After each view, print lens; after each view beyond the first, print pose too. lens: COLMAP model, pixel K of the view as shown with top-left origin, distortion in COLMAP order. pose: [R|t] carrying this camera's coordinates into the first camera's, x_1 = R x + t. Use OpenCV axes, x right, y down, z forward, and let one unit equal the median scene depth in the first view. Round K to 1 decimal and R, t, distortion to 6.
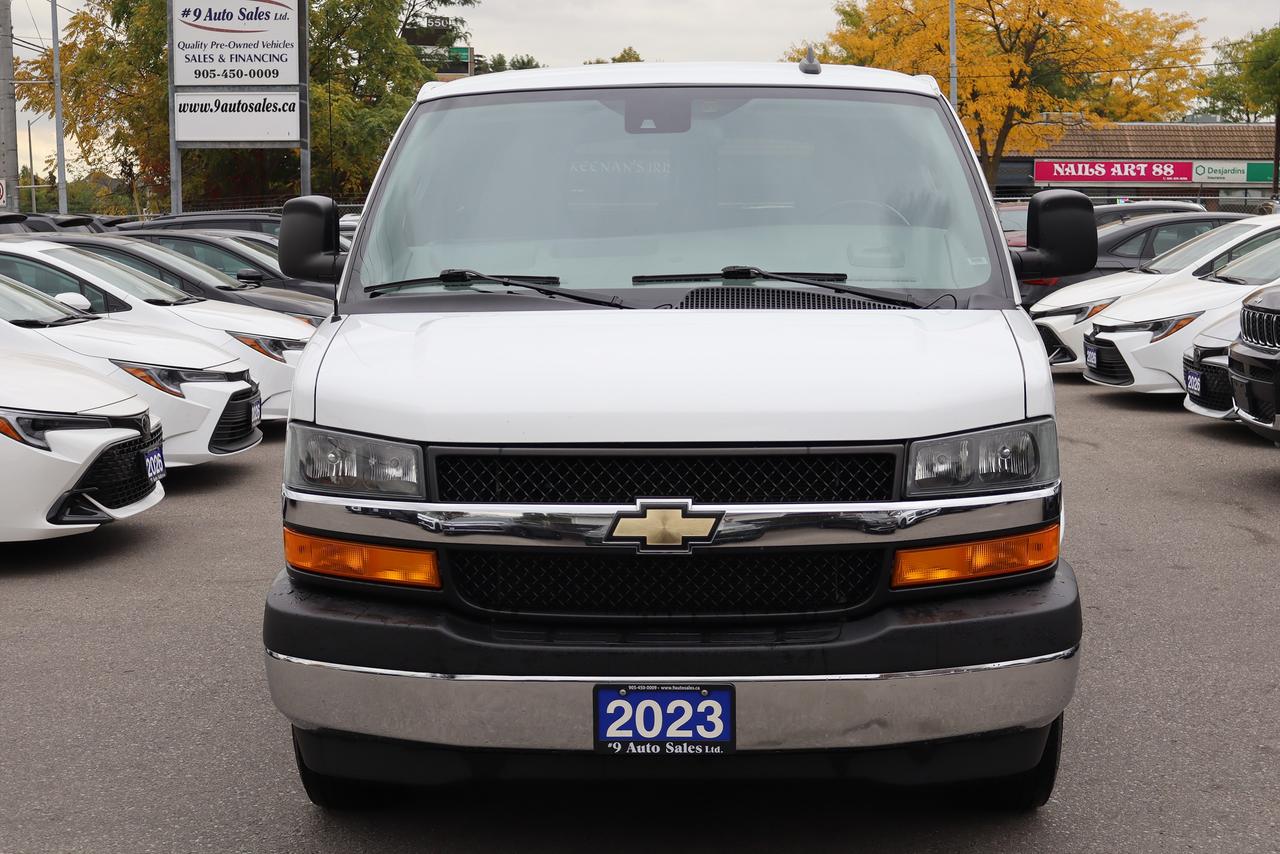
lens RADIAL K [[2018.6, 0, 640.0], [0, 2018.6, 427.0], [0, 0, 1]] dist [0.007561, -0.007777]
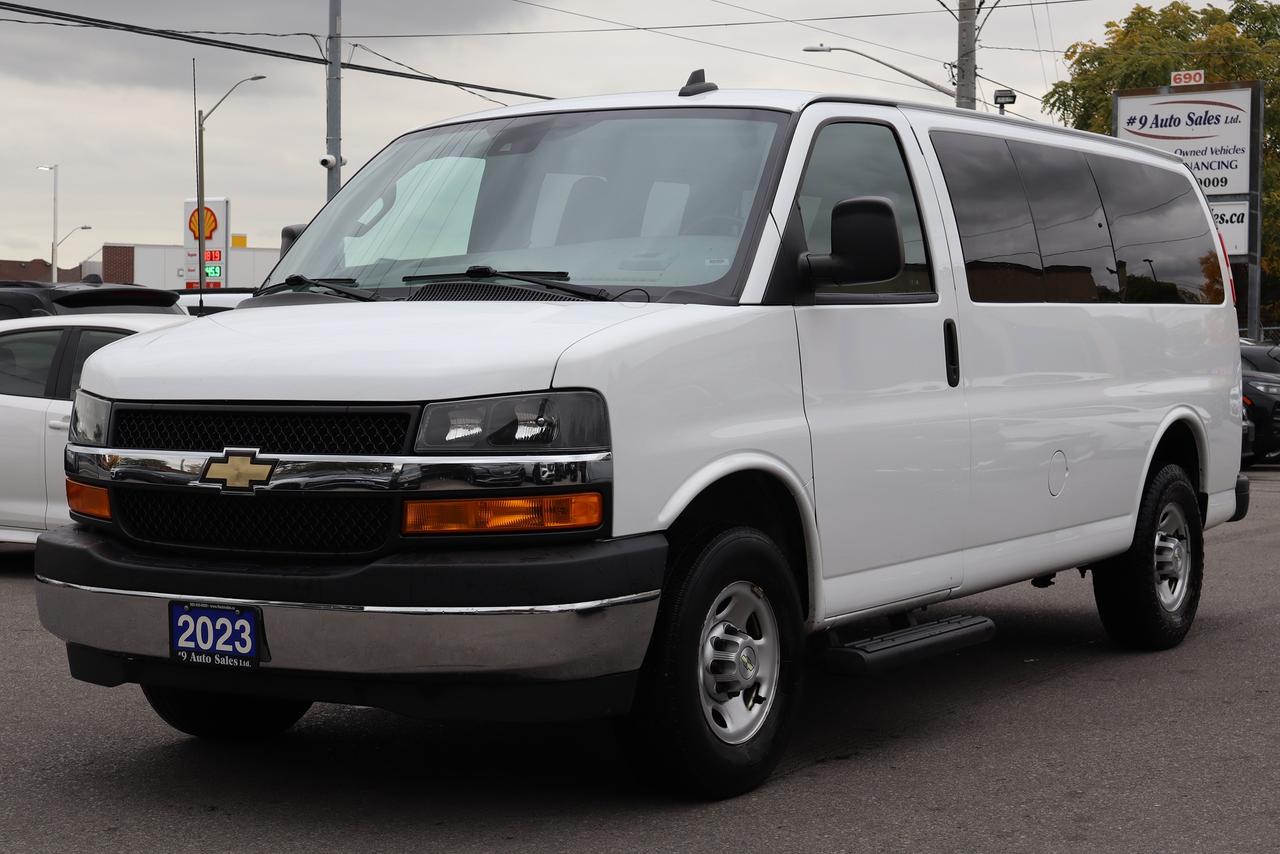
lens RADIAL K [[2281.8, 0, 640.0], [0, 2281.8, 427.0], [0, 0, 1]] dist [-0.010118, 0.050337]
pose [[0.851403, 0.020105, -0.524127, 0.897366], [-0.061130, 0.996259, -0.061085, 0.090166], [0.520939, 0.084048, 0.849446, 0.001431]]
